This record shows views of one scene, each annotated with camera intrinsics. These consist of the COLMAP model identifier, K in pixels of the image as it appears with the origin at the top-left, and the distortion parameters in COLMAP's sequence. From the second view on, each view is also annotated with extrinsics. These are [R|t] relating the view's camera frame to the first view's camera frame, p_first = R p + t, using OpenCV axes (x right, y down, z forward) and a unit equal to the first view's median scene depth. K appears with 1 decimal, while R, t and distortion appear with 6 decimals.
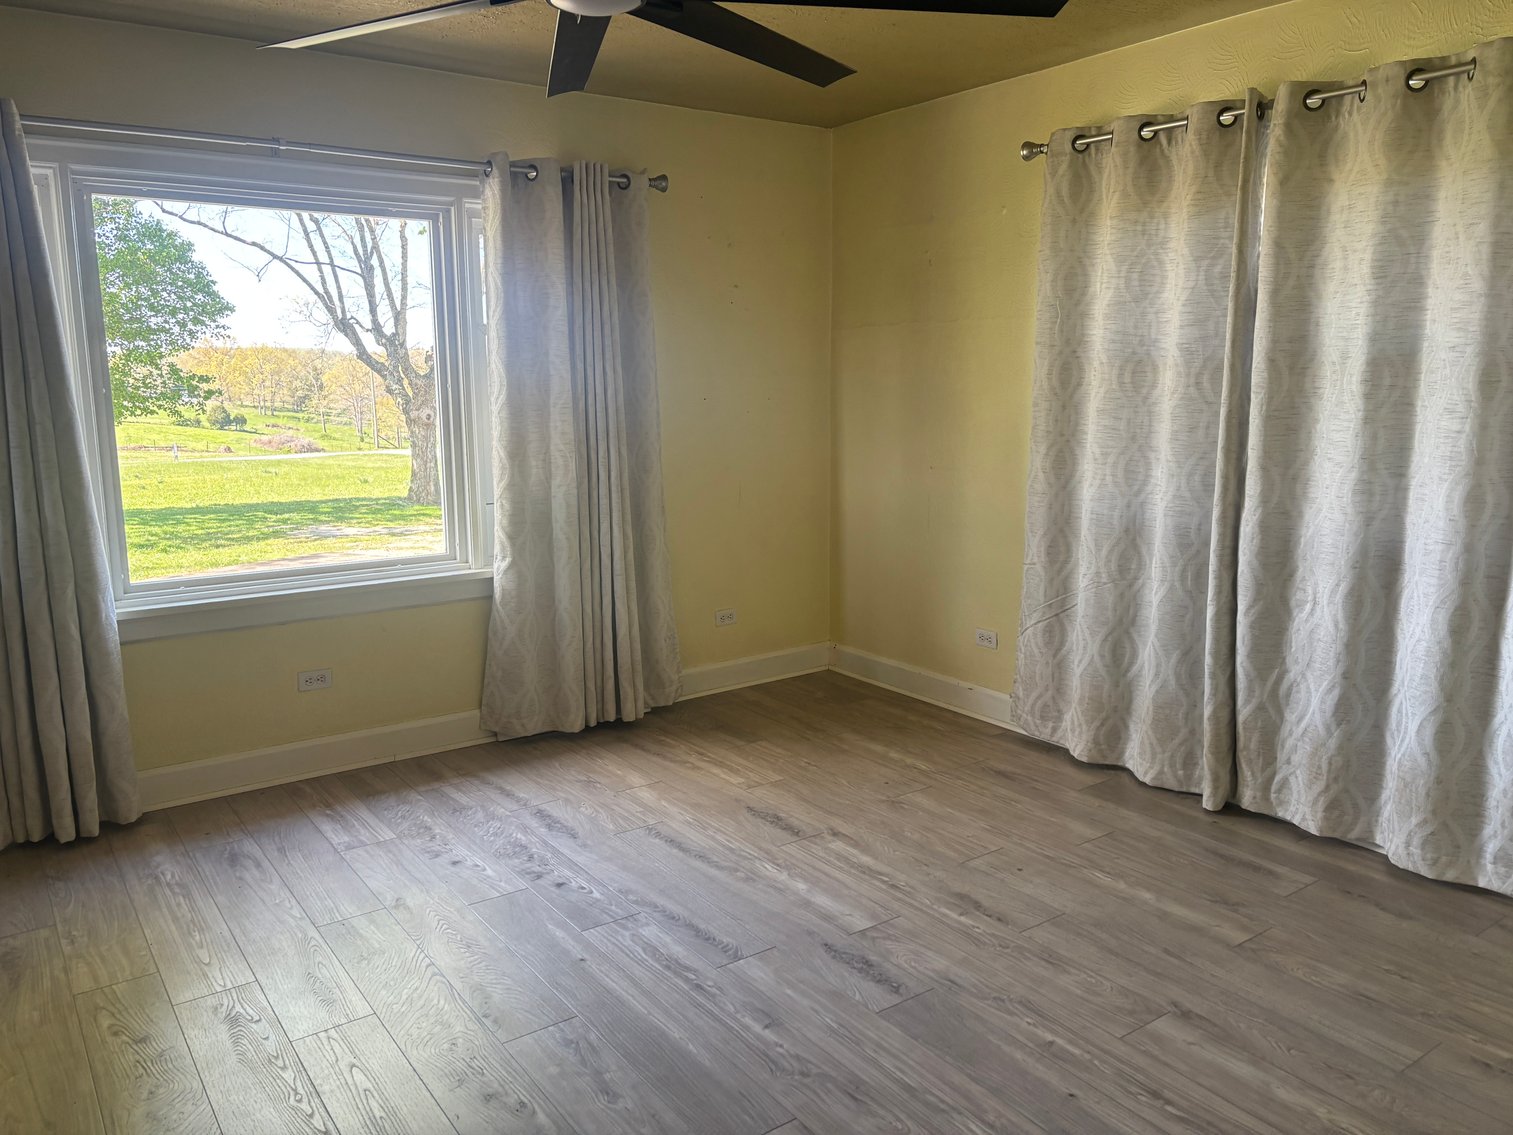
lens RADIAL K [[1134.9, 0, 748.4], [0, 1134.9, 555.7], [0, 0, 1]] dist [0.065465, -0.069307]
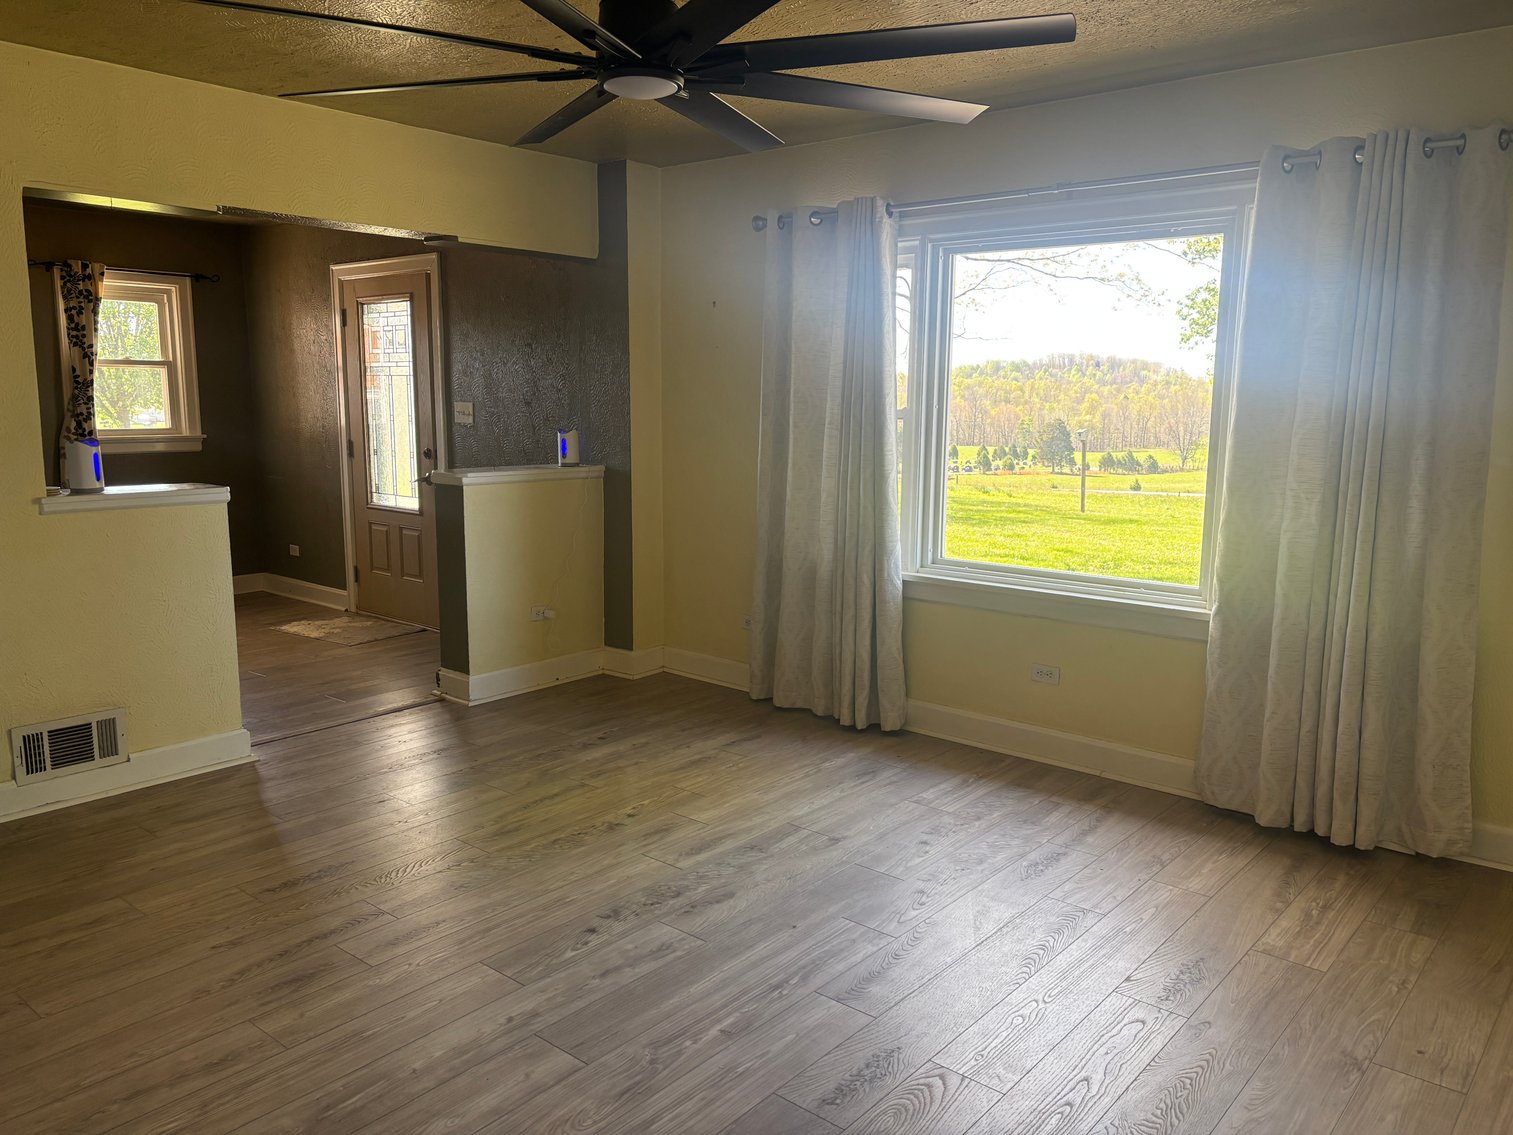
lens RADIAL K [[1134.9, 0, 763.6], [0, 1134.9, 564.8], [0, 0, 1]] dist [0.065465, -0.069307]
pose [[0.254744, 0.157551, -0.954088, 0.607732], [-0.167436, 0.978922, 0.116946, -0.080235], [0.952403, 0.129957, 0.275754, 0.450933]]
